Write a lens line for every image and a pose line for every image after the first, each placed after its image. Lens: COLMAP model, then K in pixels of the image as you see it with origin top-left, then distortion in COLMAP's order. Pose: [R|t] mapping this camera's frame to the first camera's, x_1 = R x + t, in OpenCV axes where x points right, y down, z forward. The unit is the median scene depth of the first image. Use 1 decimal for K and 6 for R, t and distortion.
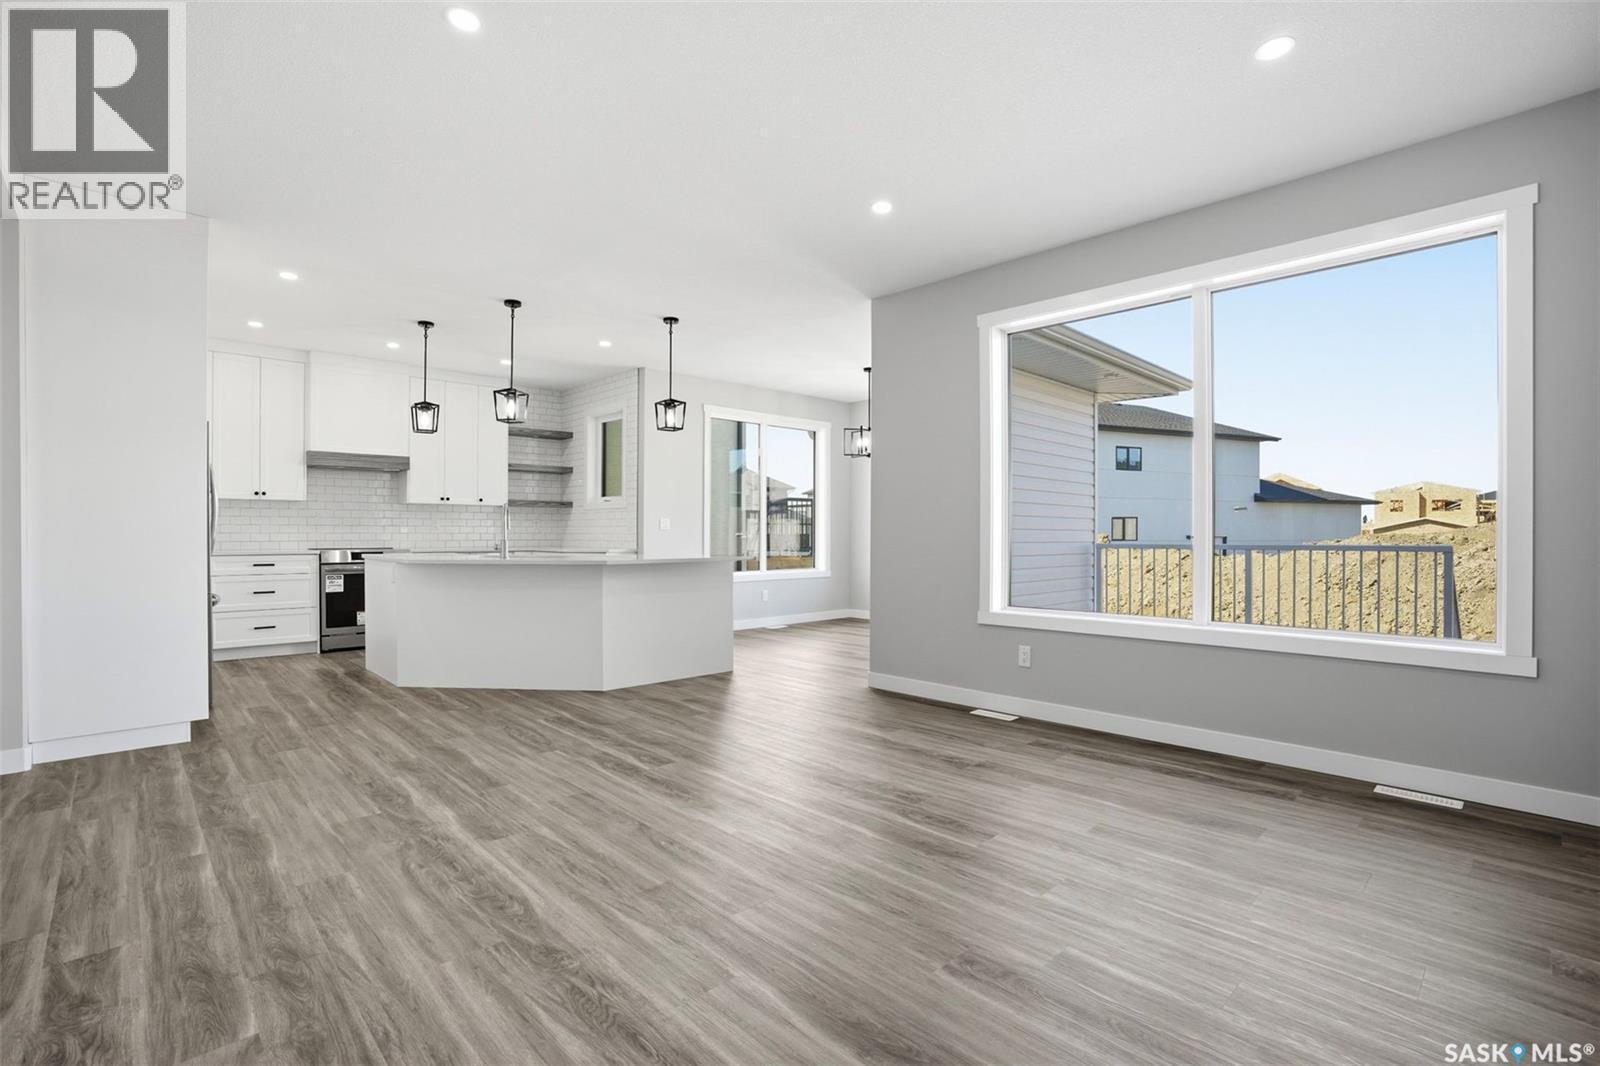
lens RADIAL K [[746.1, 0, 812.0], [0, 746.1, 527.7], [0, 0, 1]] dist [-0.074577, 0.027120]
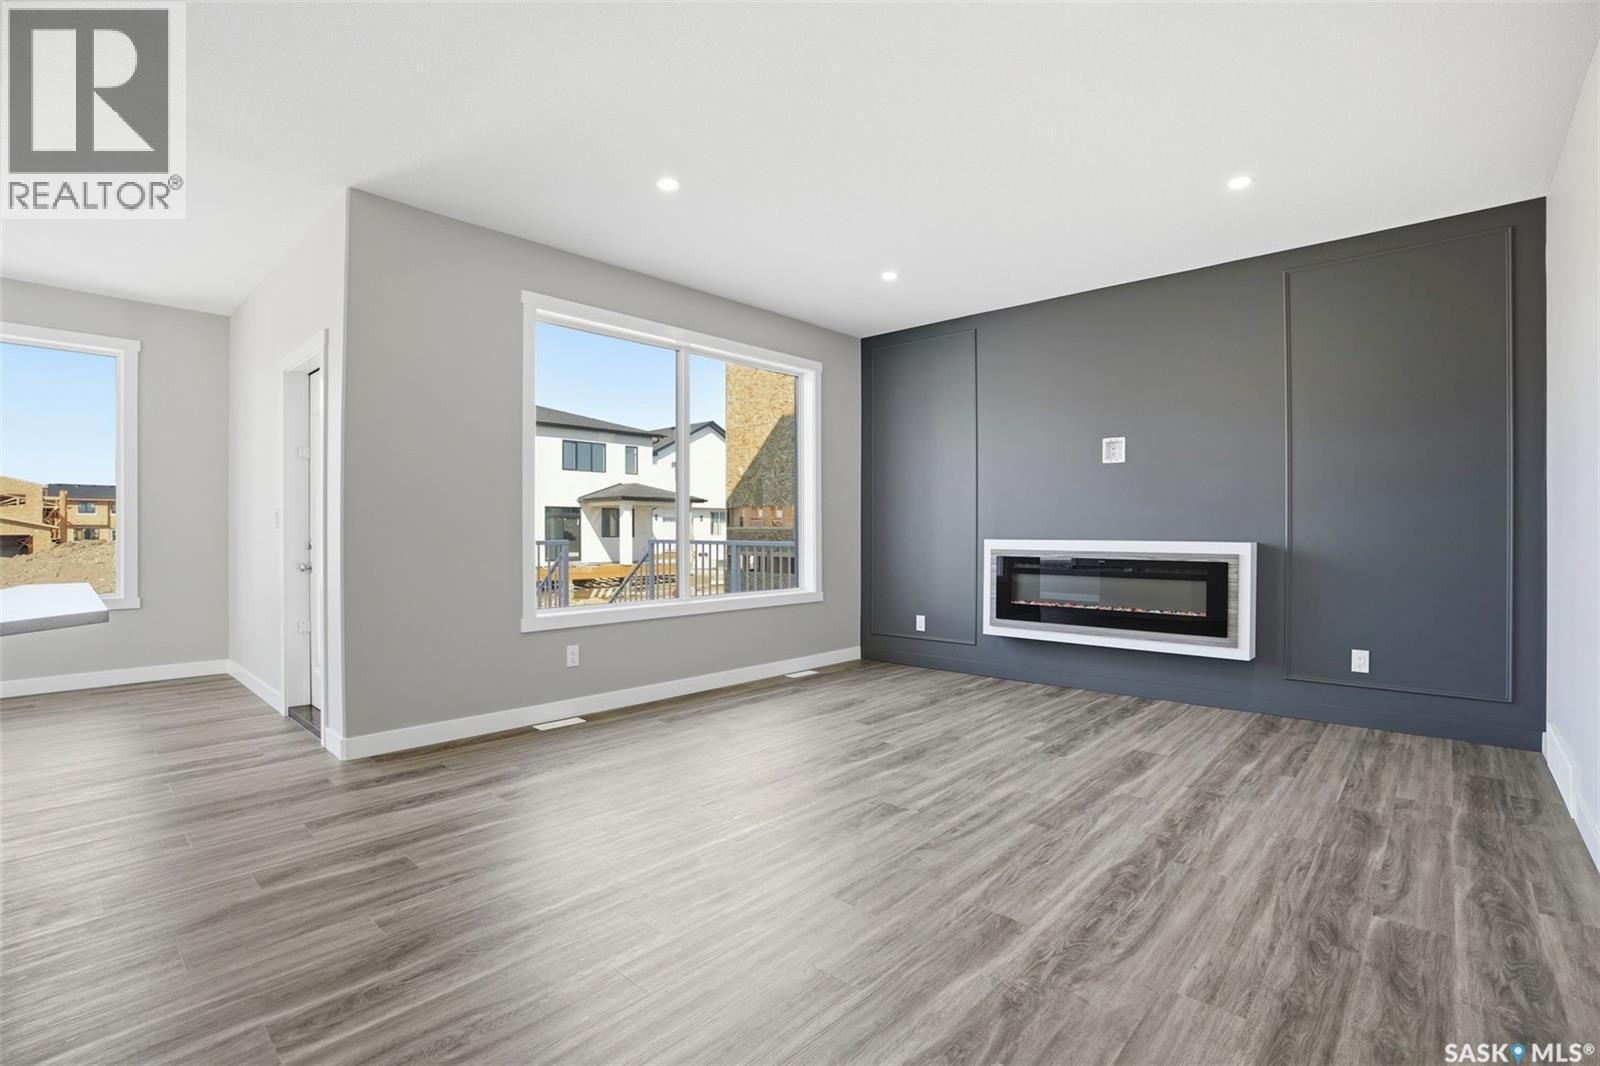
lens RADIAL K [[729.8, 0, 800.0], [0, 729.8, 533.0], [0, 0, 1]] dist [-0.077621, 0.026353]
pose [[-0.053705, -0.005148, 0.998544, -1.192132], [-0.006089, 0.999970, 0.004827, 0.001454], [-0.998538, -0.005821, -0.053735, 1.270082]]
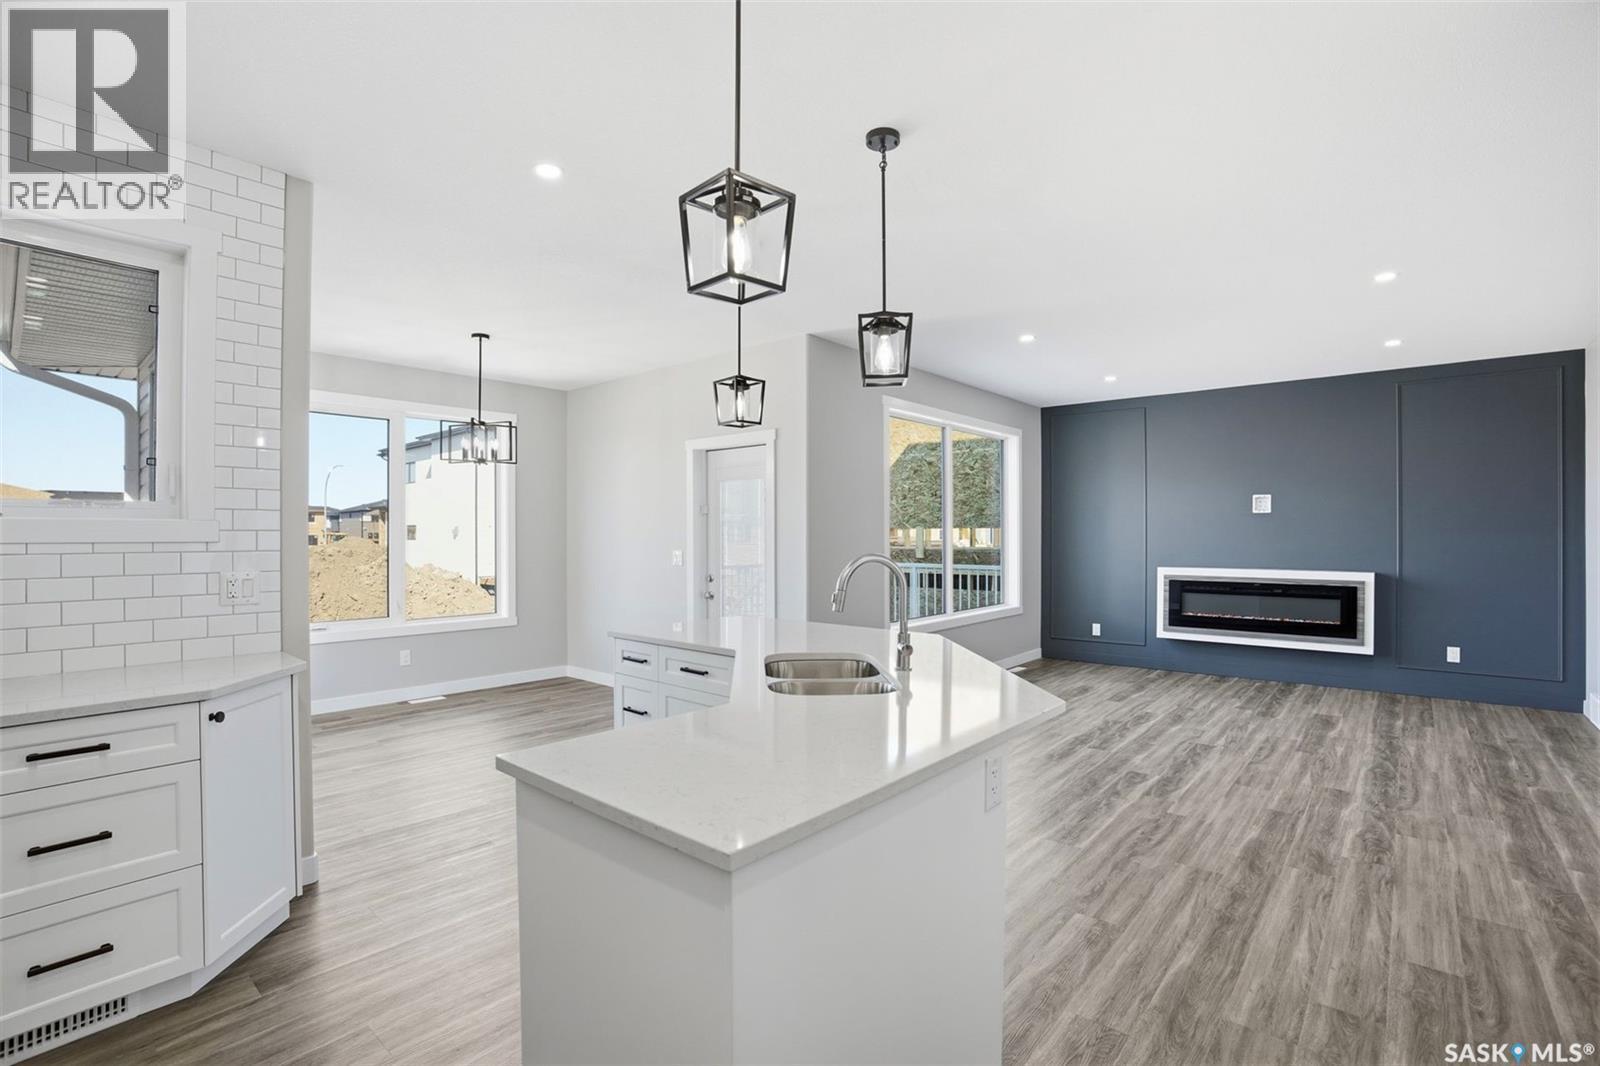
lens RADIAL K [[727.3, 0, 803.9], [0, 727.3, 534.7], [0, 0, 1]] dist [-0.062611, 0.022281]
pose [[-0.088384, -0.001987, 0.996084, -1.770584], [-0.004178, 0.999990, 0.001624, -0.095932], [-0.996078, -0.004018, -0.088392, 2.222701]]
